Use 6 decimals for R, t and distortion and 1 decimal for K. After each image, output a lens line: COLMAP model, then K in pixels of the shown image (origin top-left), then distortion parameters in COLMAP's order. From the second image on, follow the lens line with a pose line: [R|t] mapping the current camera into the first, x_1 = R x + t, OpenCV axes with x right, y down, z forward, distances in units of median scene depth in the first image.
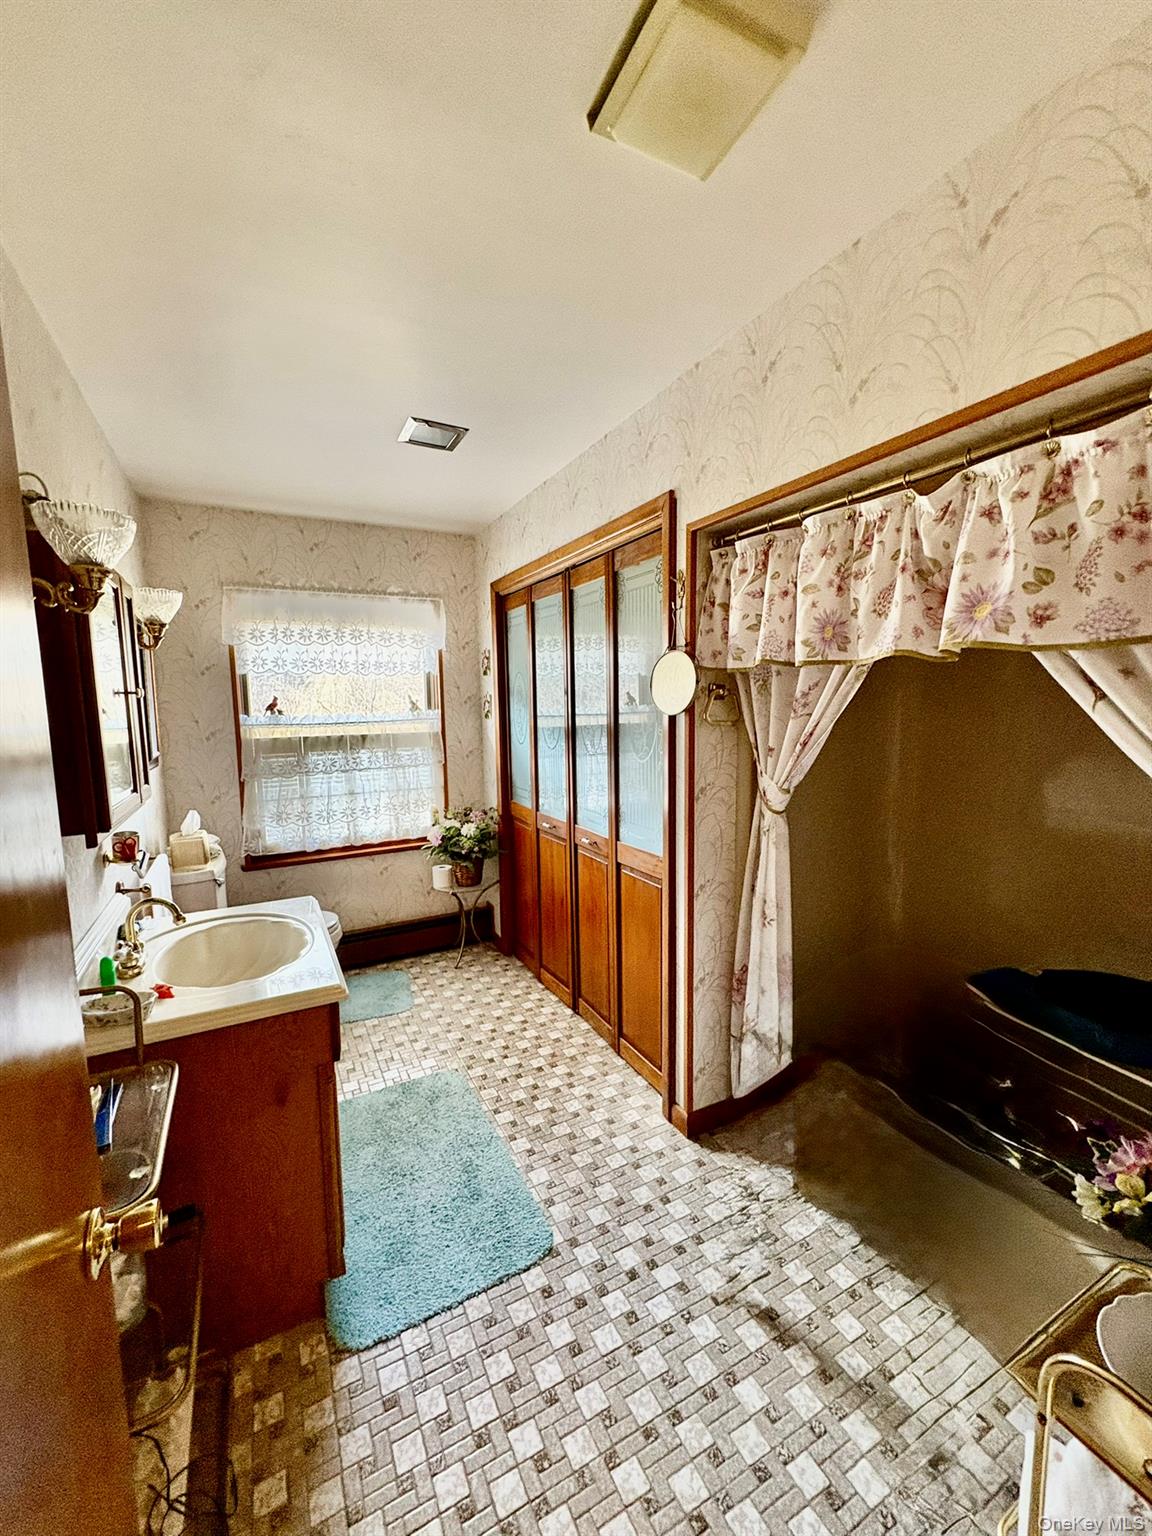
lens RADIAL K [[608.2, 0, 576.6], [0, 608.2, 768.3], [0, 0, 1]] dist [-0.001214, 0.000707]
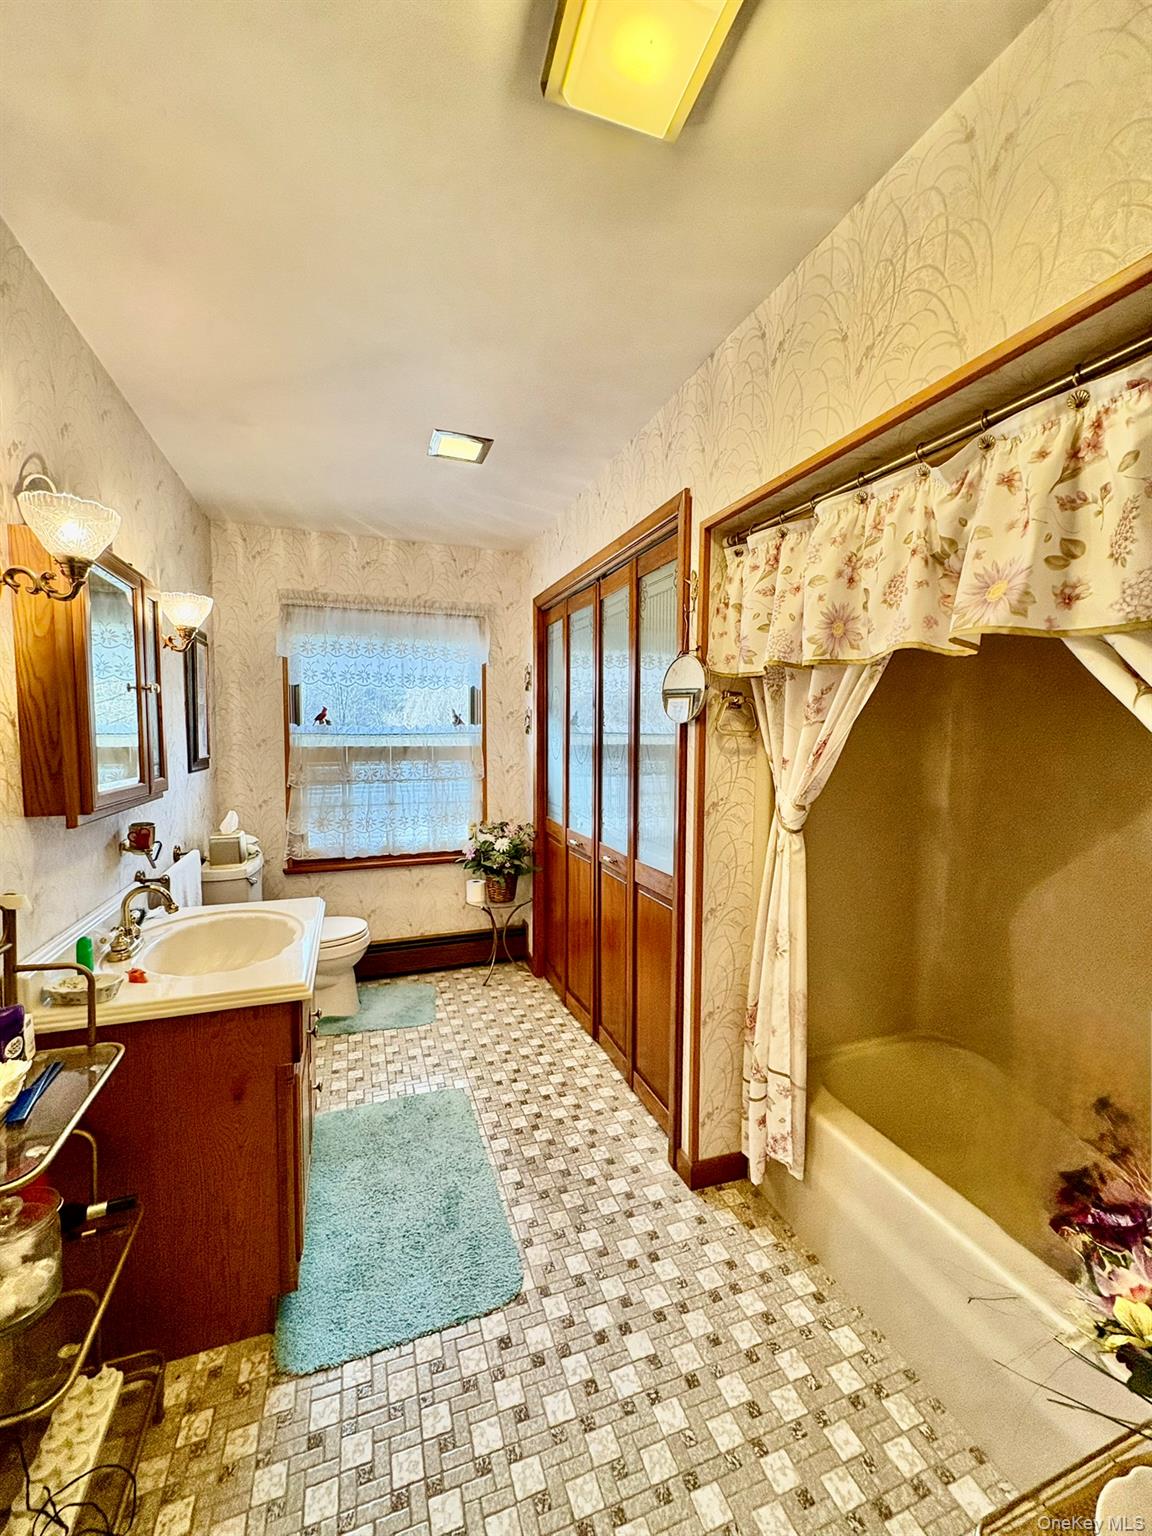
lens RADIAL K [[608.2, 0, 574.0], [0, 608.2, 767.2], [0, 0, 1]] dist [-0.001214, 0.000707]
pose [[0.990610, 0.028462, -0.133720, 0.155349], [-0.034708, 0.998401, -0.044609, 0.035840], [0.132237, 0.048832, 0.990015, 0.068621]]
